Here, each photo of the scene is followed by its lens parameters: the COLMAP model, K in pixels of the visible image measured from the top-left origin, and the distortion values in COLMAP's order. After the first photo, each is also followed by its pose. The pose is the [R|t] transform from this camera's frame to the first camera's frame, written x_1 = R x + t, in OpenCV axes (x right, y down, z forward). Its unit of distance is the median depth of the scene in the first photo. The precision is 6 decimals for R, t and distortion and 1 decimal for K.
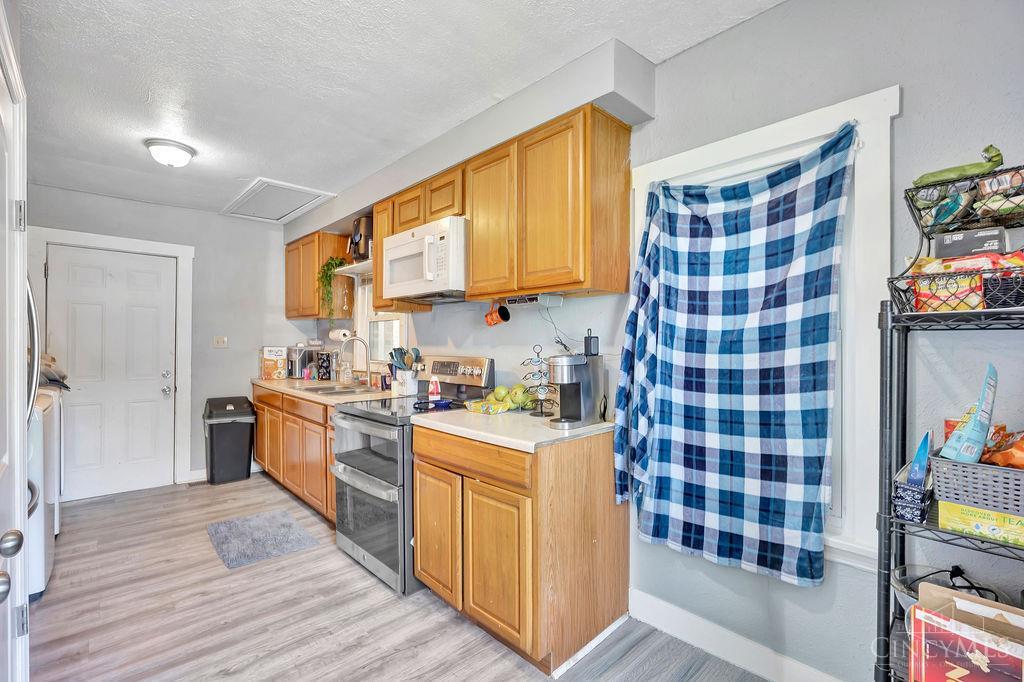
lens RADIAL K [[451.8, 0, 512.7], [0, 451.8, 347.1], [0, 0, 1]] dist [-0.020471, 0.005962]
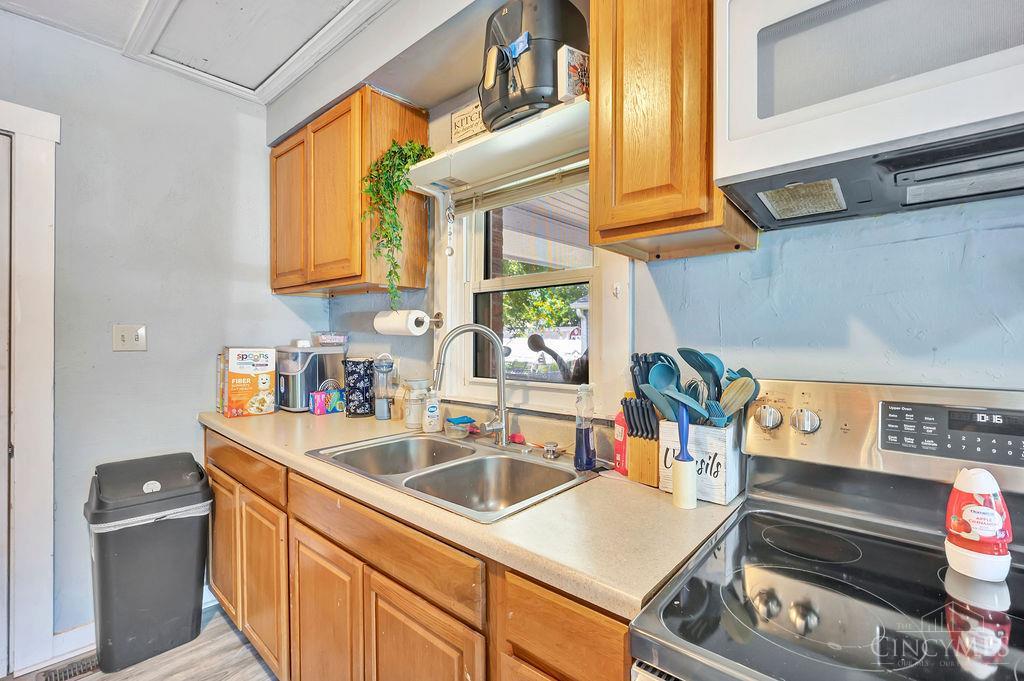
lens RADIAL K [[451.8, 0, 512.7], [0, 451.8, 346.6], [0, 0, 1]] dist [-0.020471, 0.005962]
pose [[0.995897, -0.002400, 0.090463, -0.299370], [0.001620, 0.999961, 0.008690, -0.005717], [-0.090480, -0.008508, 0.995862, 0.504024]]
